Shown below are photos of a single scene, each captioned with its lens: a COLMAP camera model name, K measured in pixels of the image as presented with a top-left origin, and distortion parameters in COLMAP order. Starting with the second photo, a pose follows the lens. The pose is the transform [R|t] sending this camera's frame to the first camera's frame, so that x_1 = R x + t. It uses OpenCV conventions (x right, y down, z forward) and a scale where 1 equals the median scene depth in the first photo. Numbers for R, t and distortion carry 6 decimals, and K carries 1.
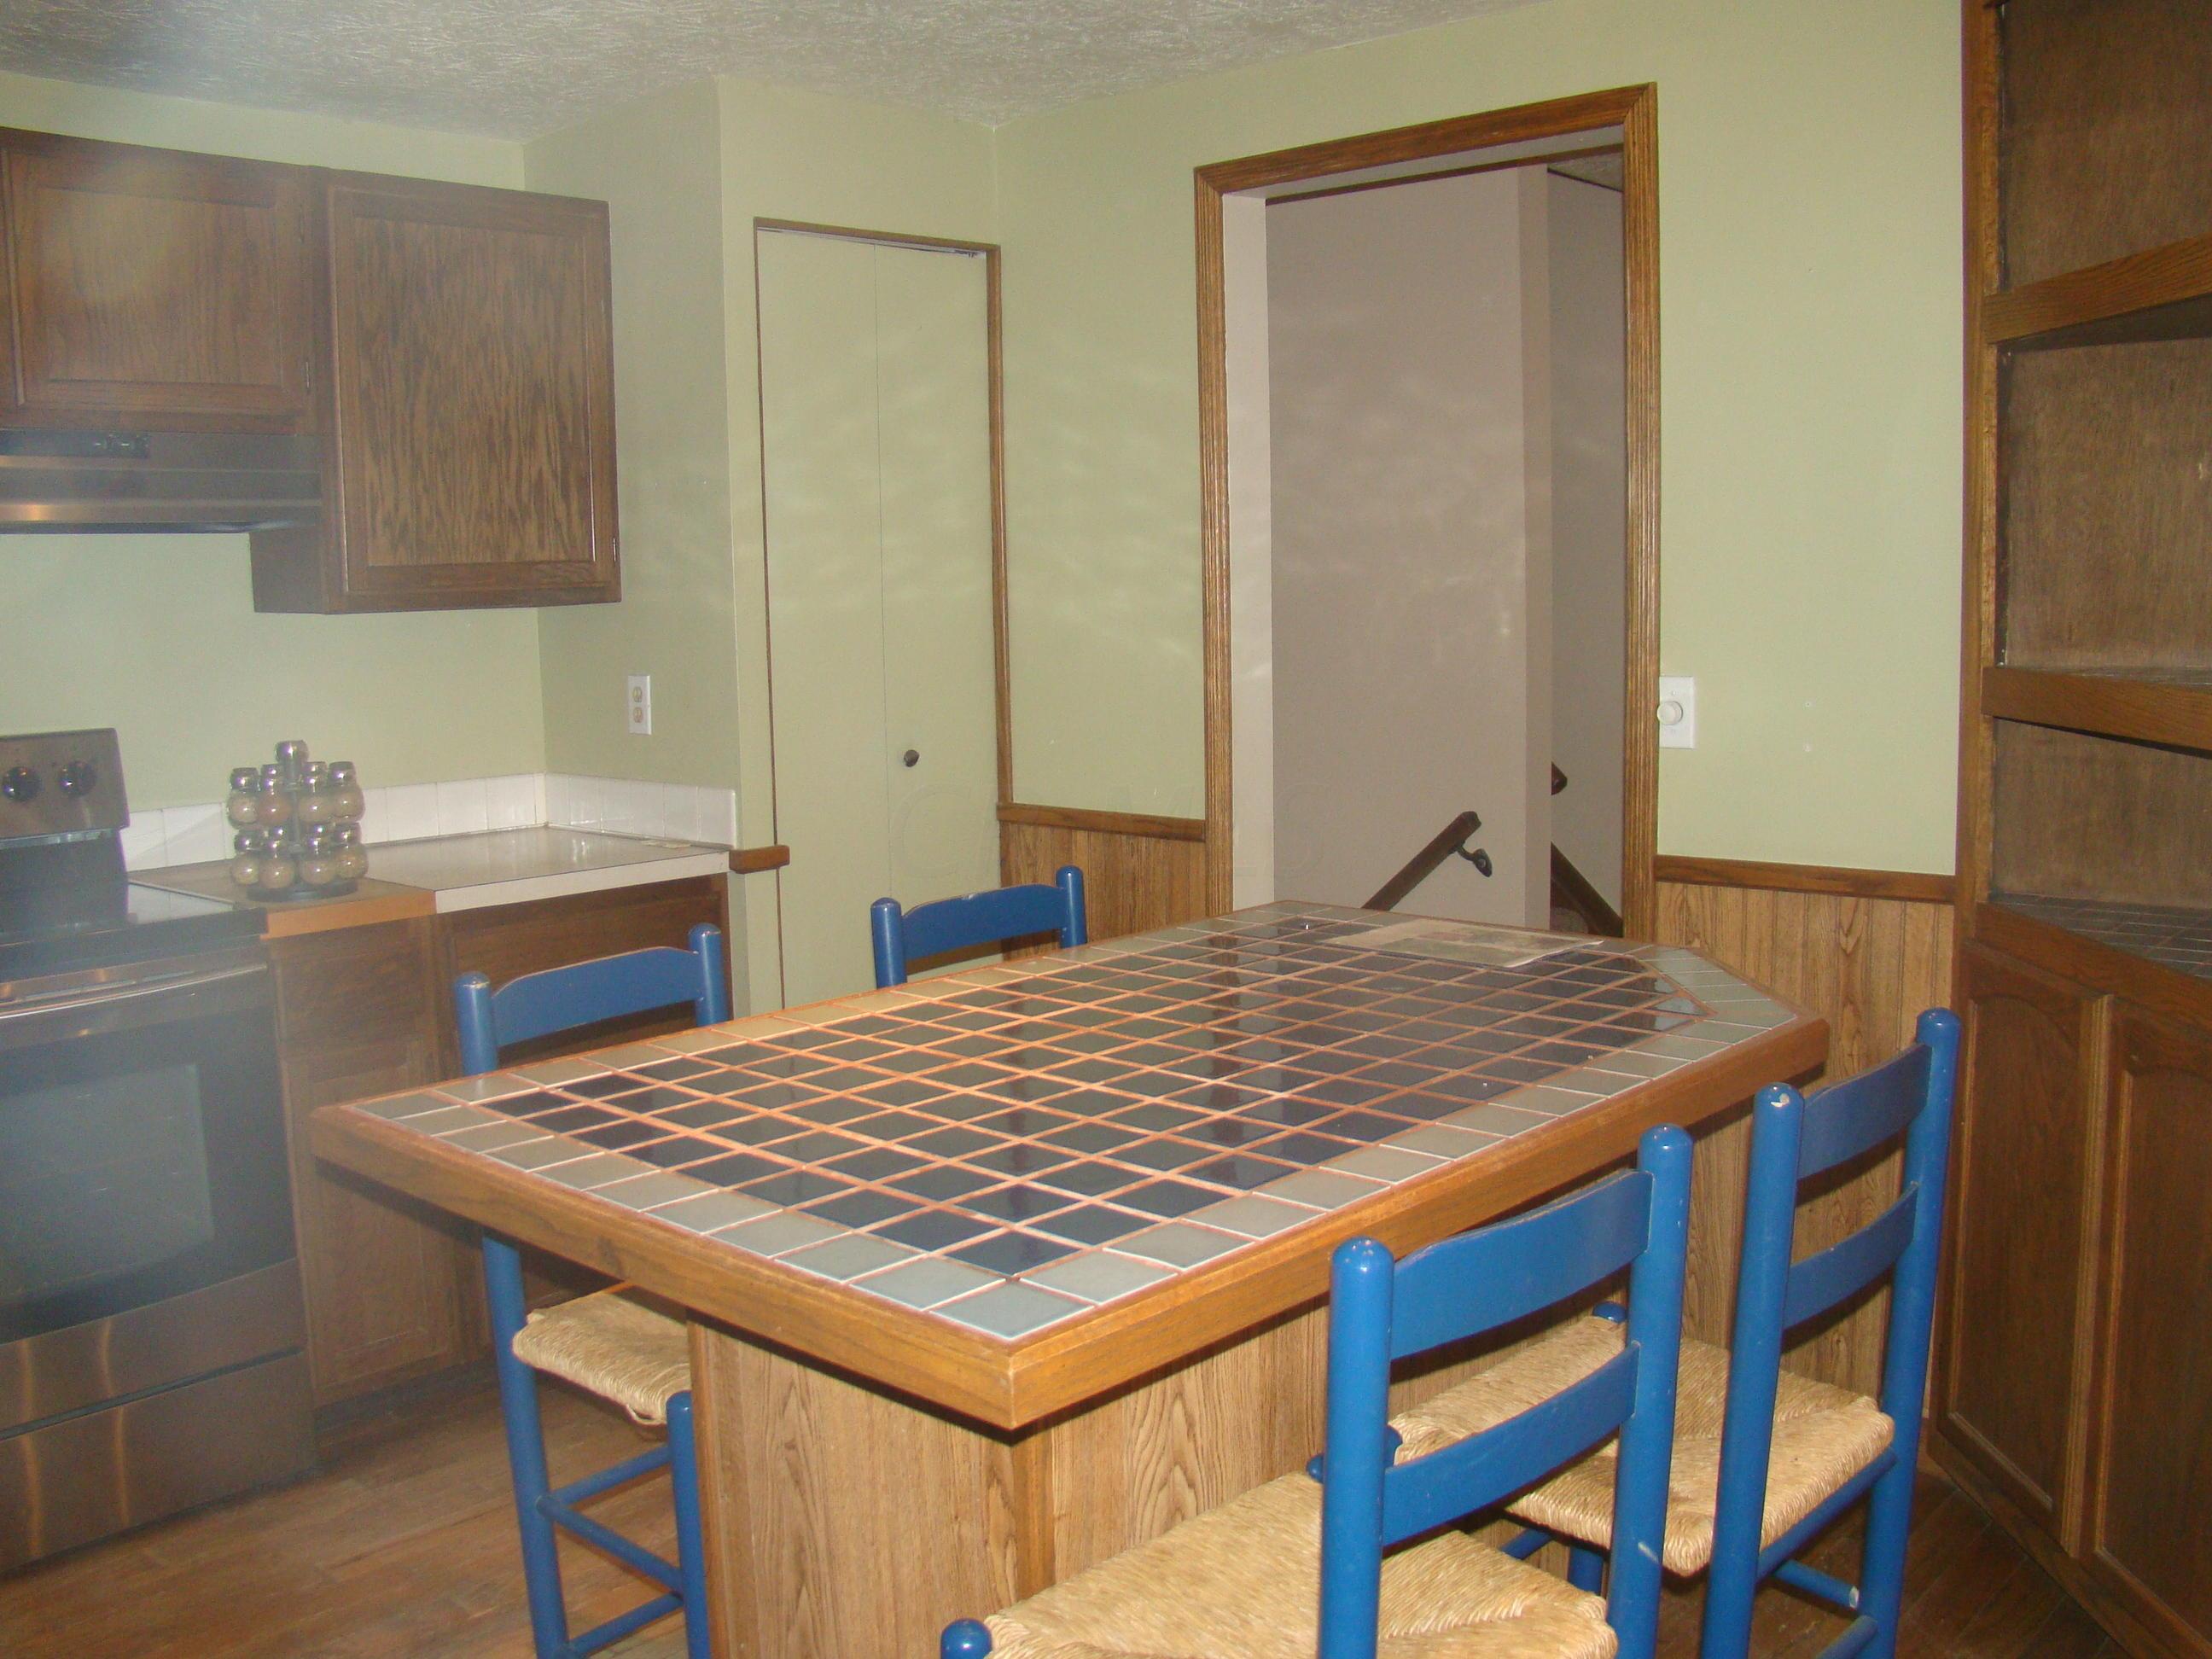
lens RADIAL K [[2044.2, 0, 1106.0], [0, 2044.2, 829.5], [0, 0, 1]] dist [-0.192640, 0.140931]
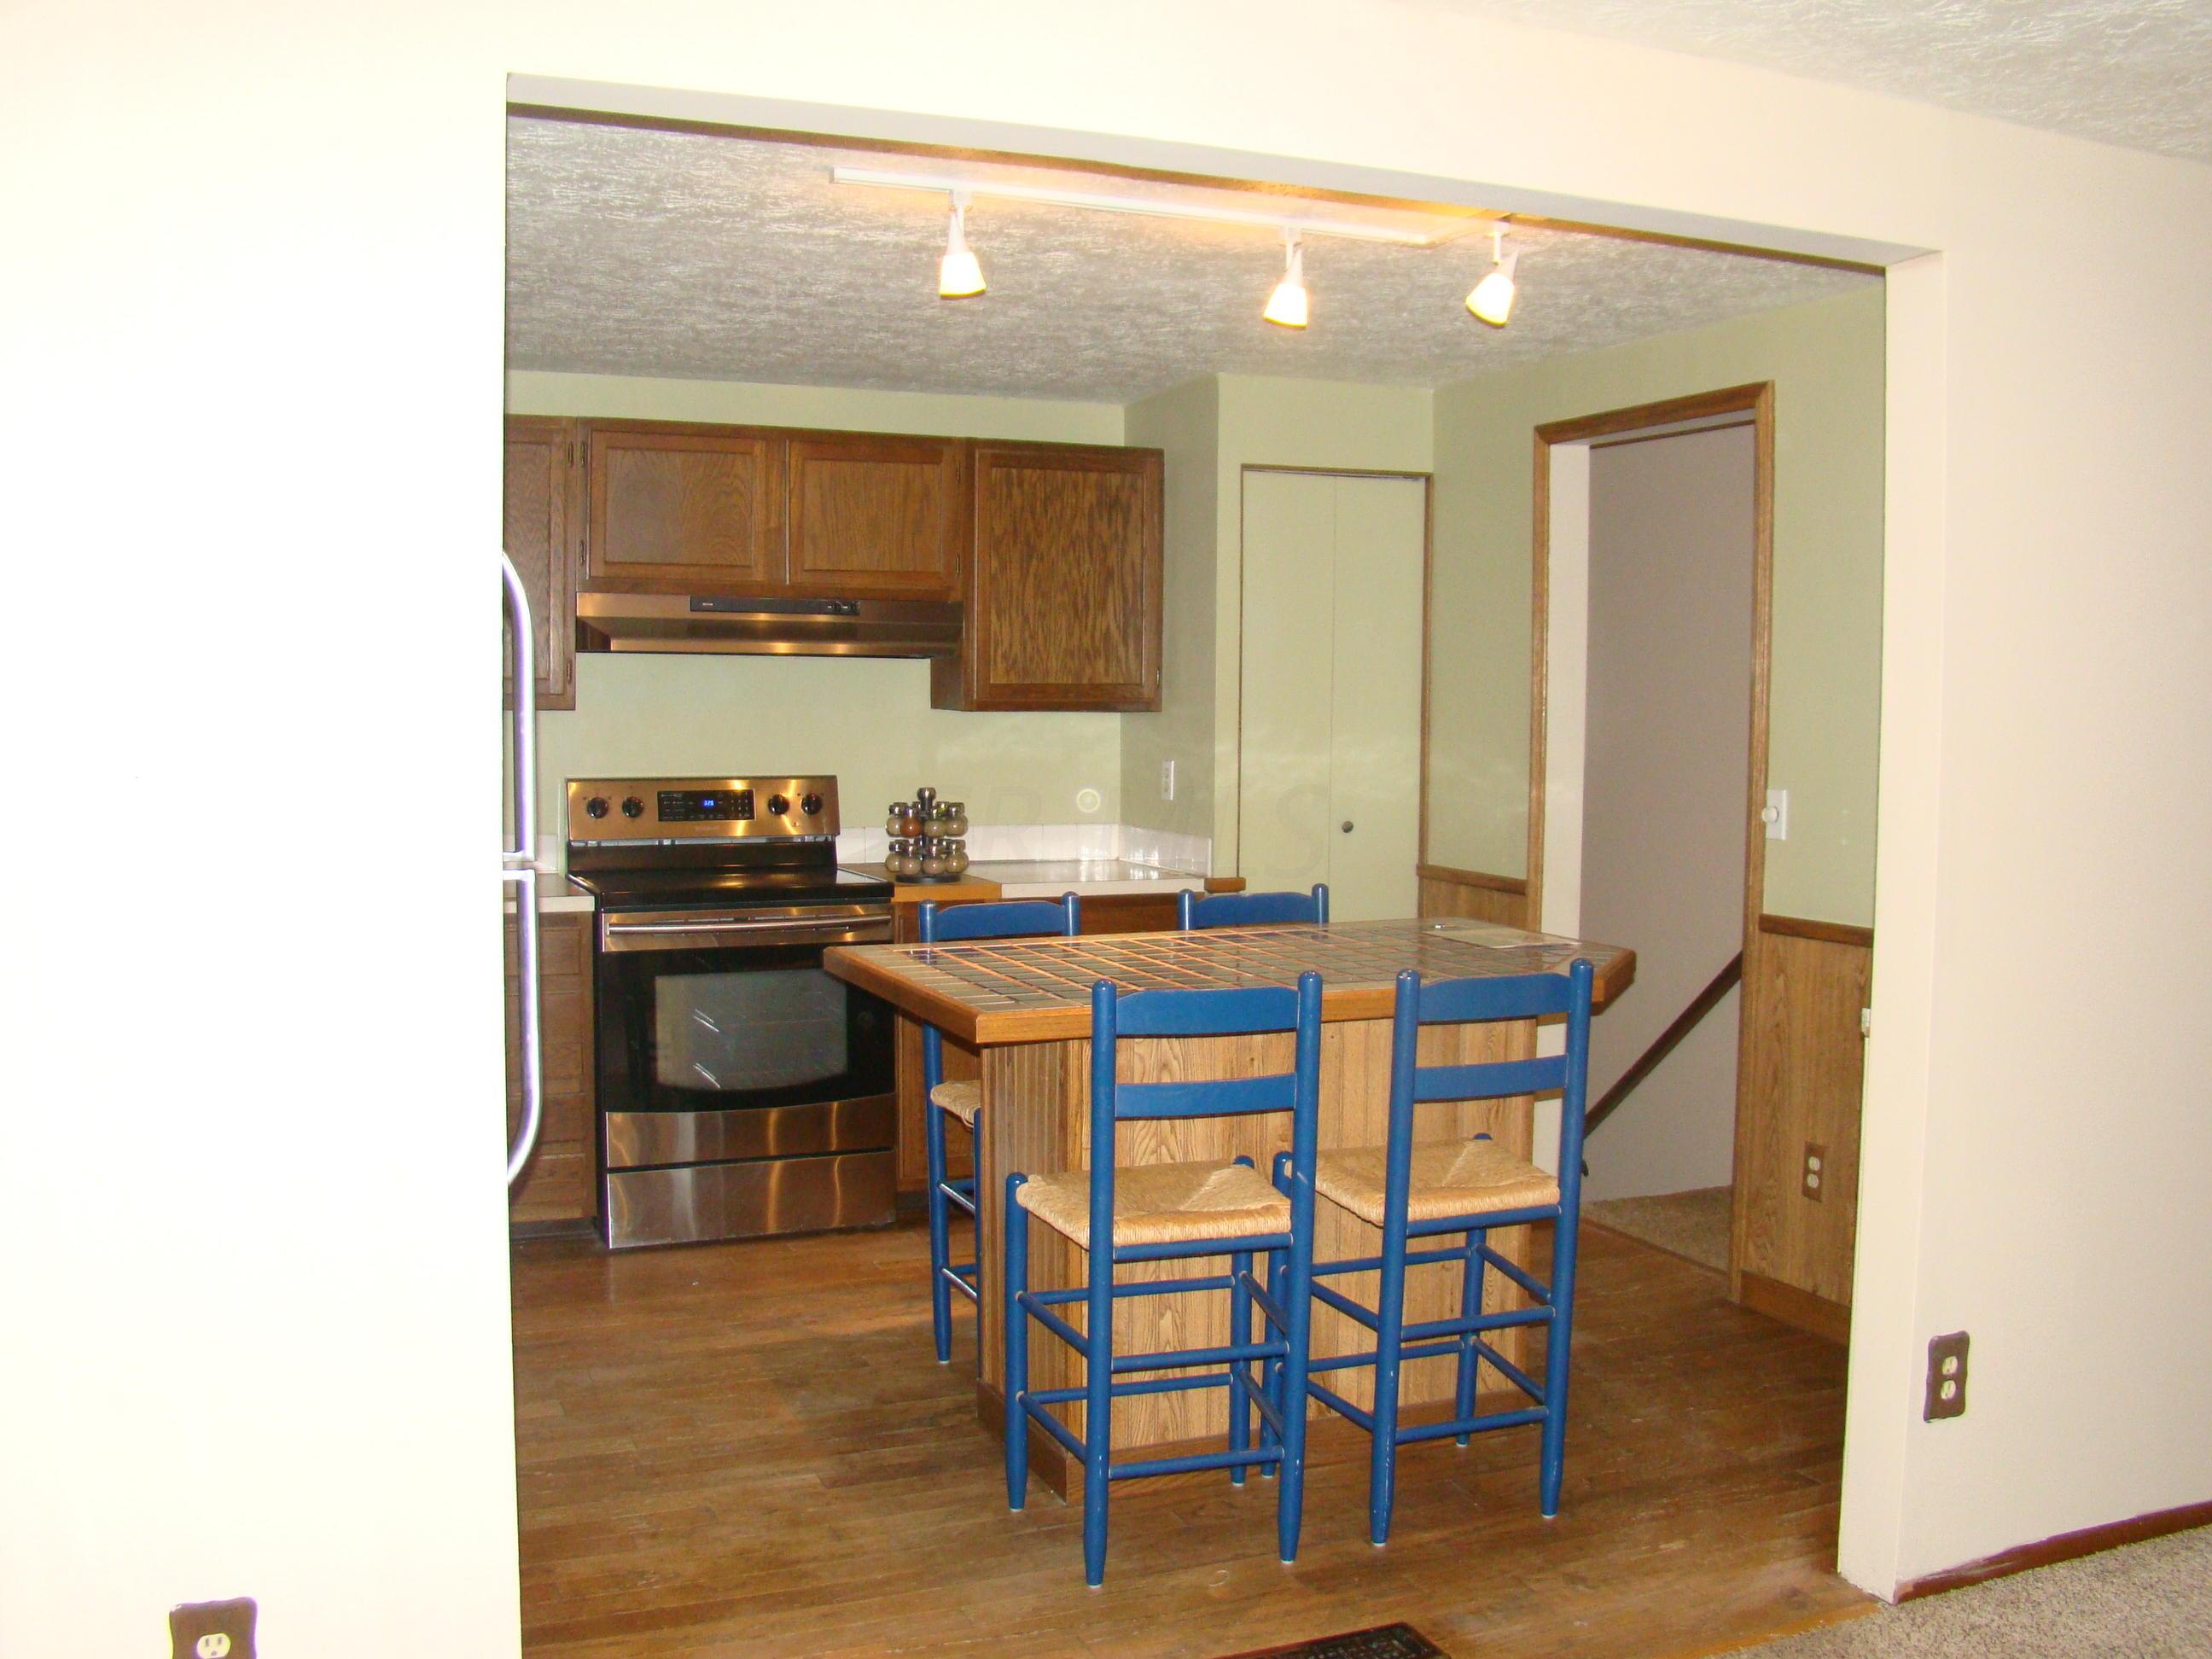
lens RADIAL K [[2044.2, 0, 1106.0], [0, 2044.2, 829.5], [0, 0, 1]] dist [-0.192640, 0.140931]
pose [[0.910088, 0.055402, -0.410694, 0.381804], [-0.076337, 0.996477, -0.034737, 0.033683], [0.407323, 0.062965, 0.911111, -0.437575]]
